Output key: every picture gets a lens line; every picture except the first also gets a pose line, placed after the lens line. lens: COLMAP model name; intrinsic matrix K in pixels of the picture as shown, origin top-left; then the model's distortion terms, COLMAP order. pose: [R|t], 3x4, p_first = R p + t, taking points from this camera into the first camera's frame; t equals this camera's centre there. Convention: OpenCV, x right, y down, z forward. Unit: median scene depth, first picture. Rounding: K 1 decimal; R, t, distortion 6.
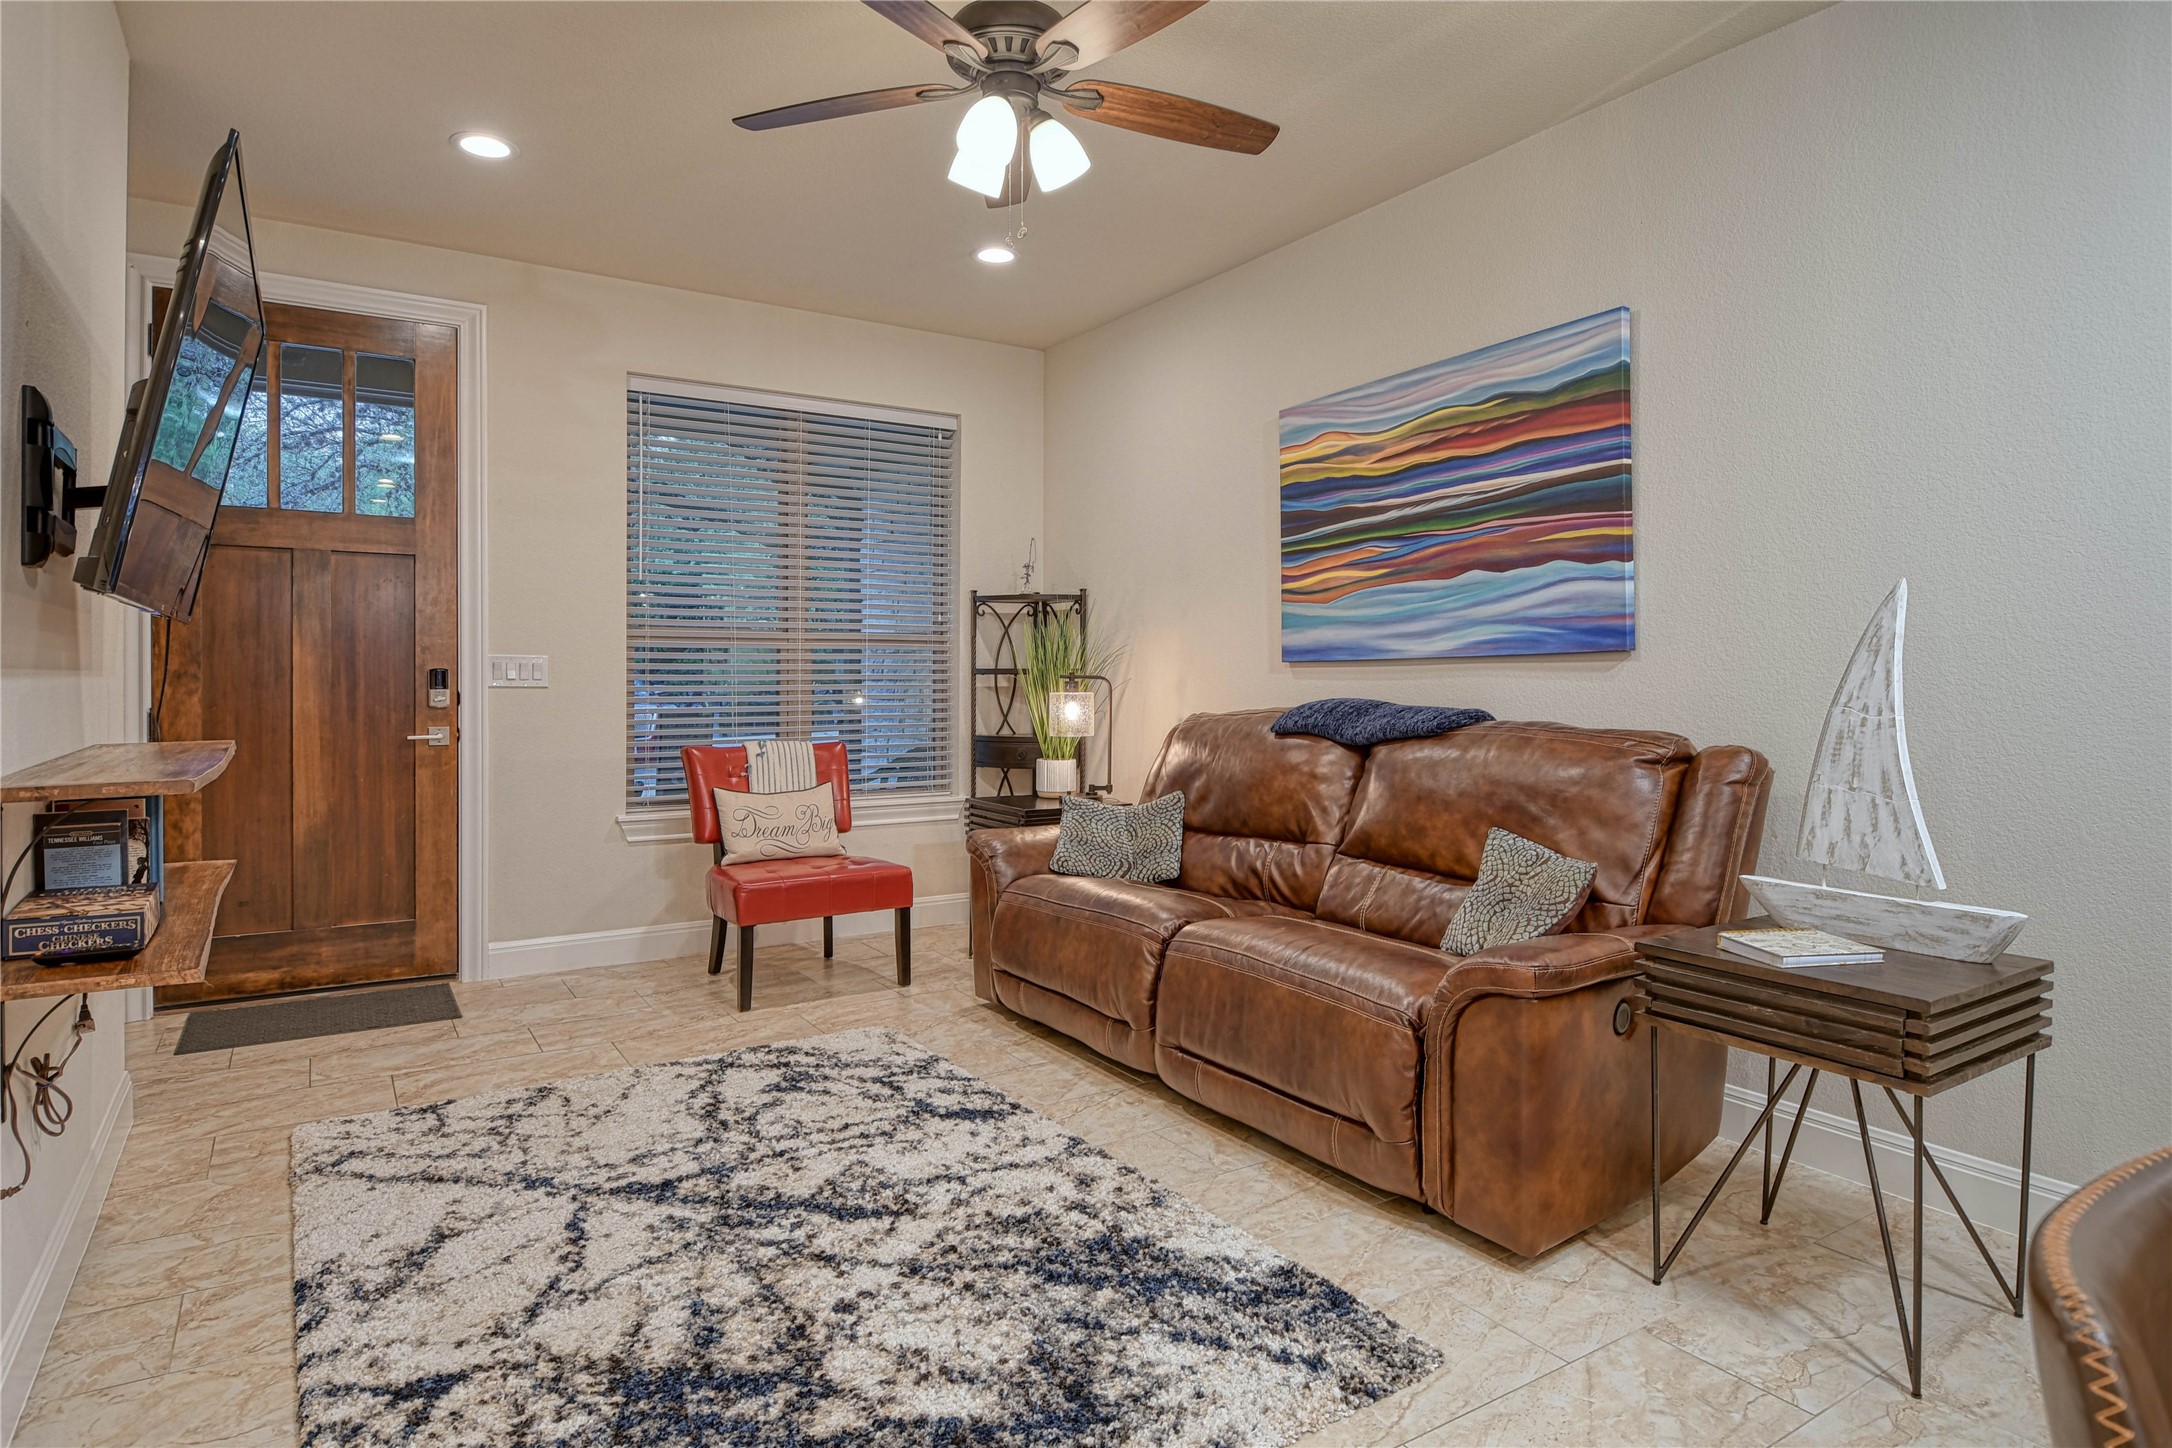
lens RADIAL K [[1200.1, 0, 1084.4], [0, 1200.1, 682.0], [0, 0, 1]] dist [0.001756, -0.002515]
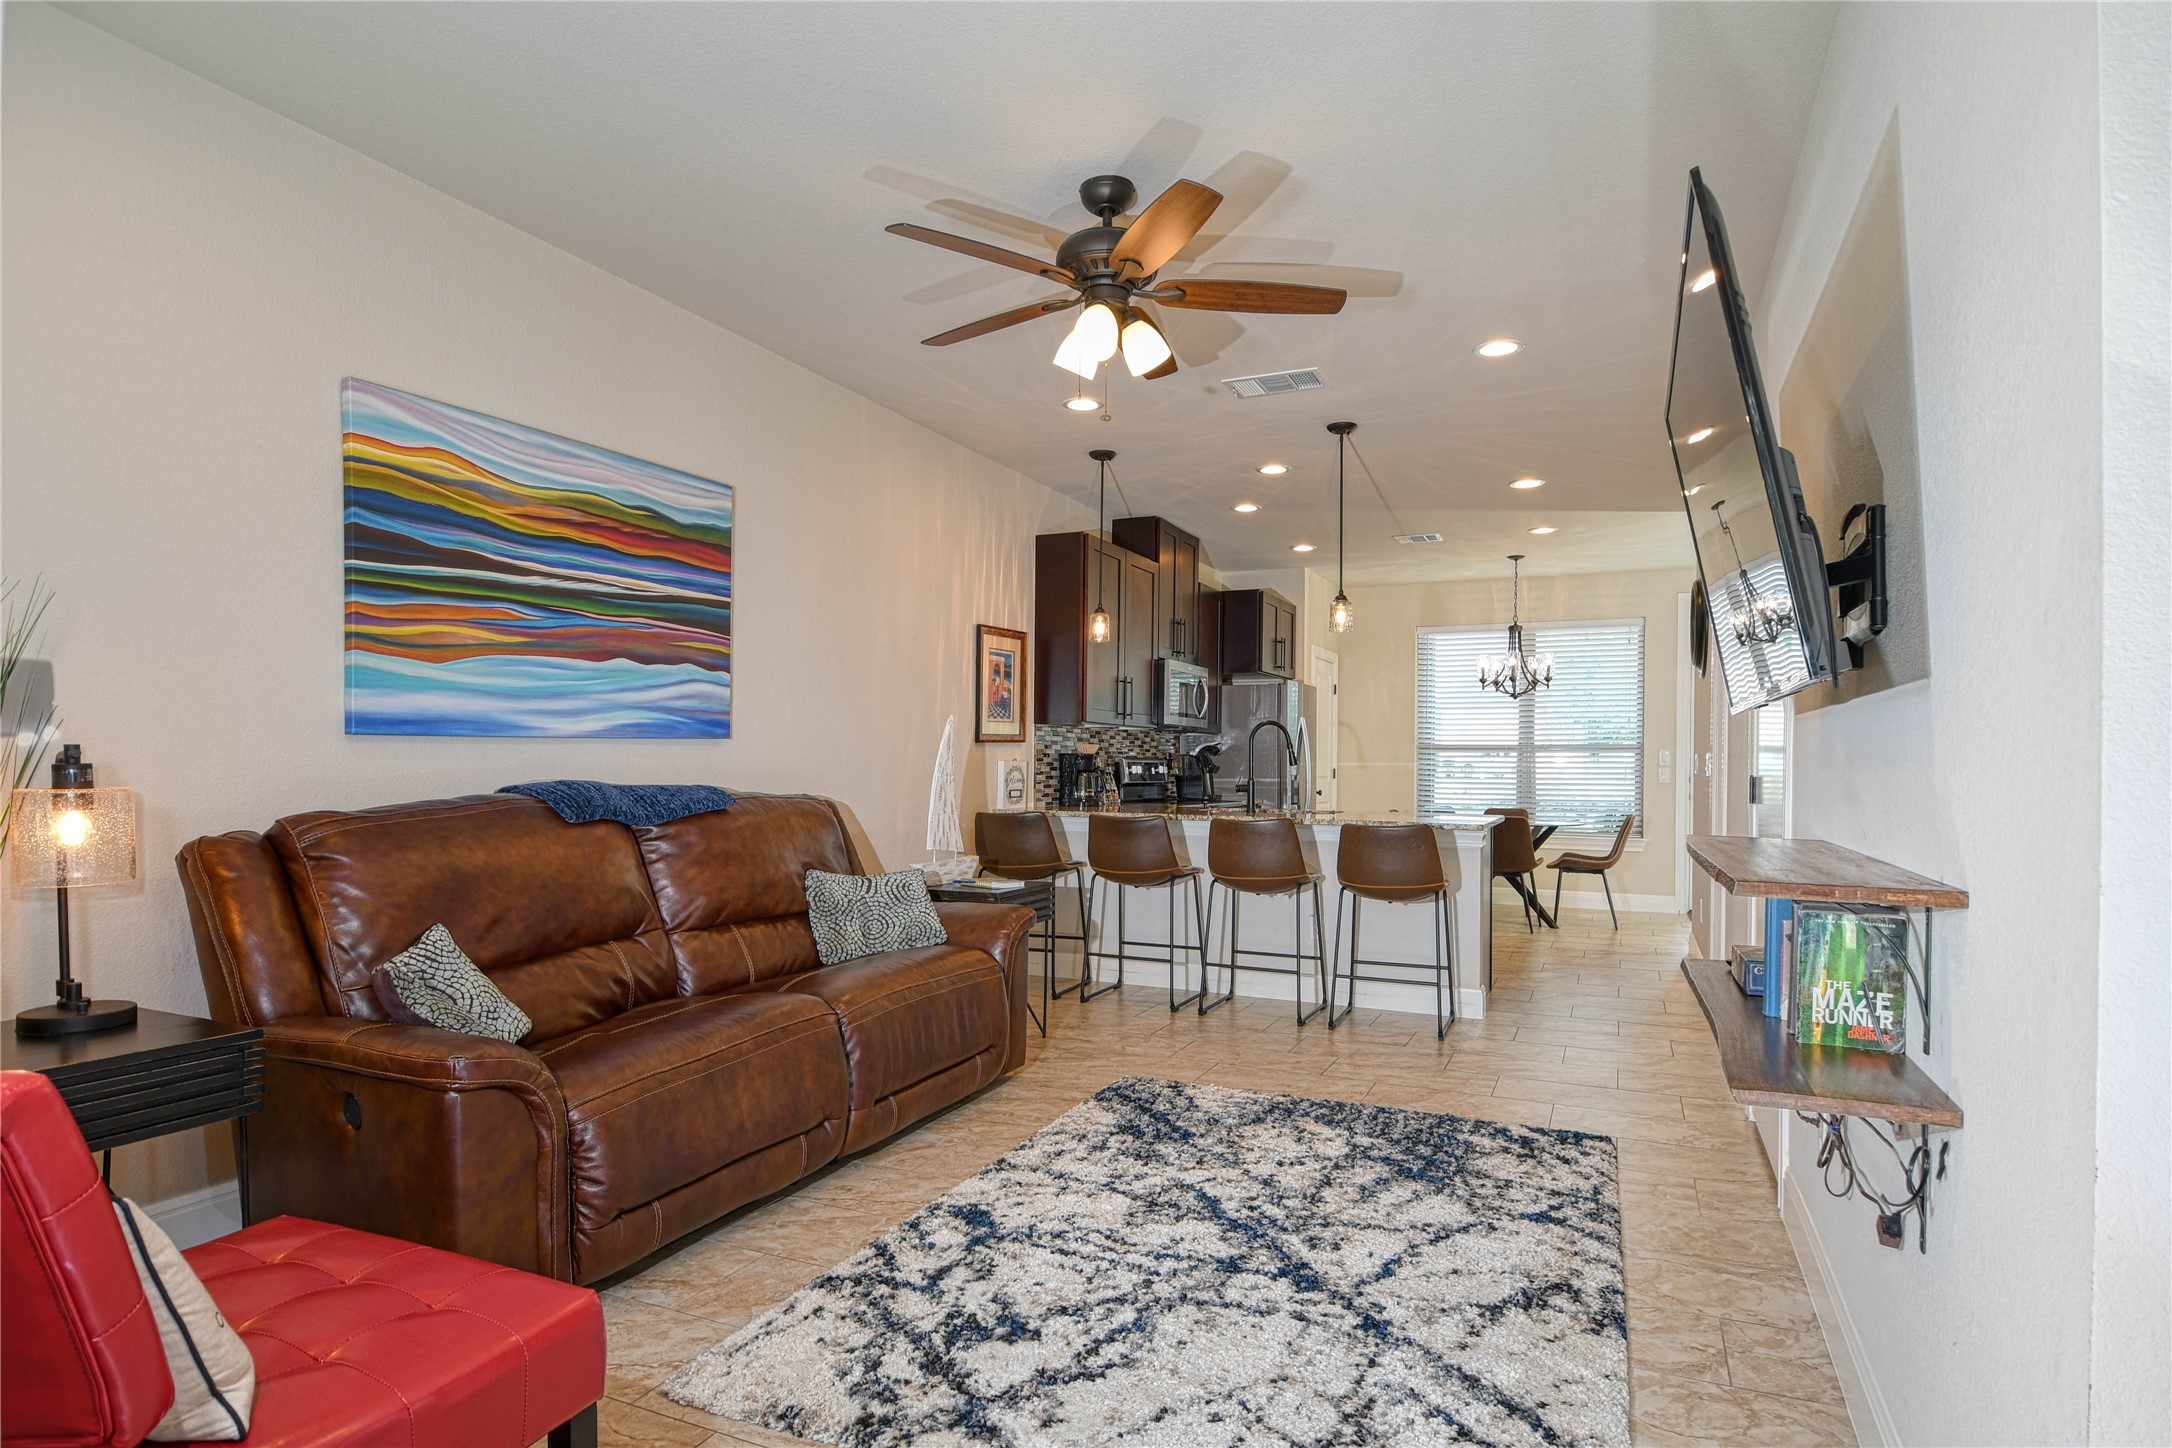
lens RADIAL K [[1200.1, 0, 1084.3], [0, 1200.1, 742.5], [0, 0, 1]] dist [0.001756, -0.002515]
pose [[-0.547319, 0.009458, 0.836871, -1.065756], [-0.000566, 0.999932, -0.011671, -0.006499], [-0.836924, -0.006861, -0.547276, 1.642560]]
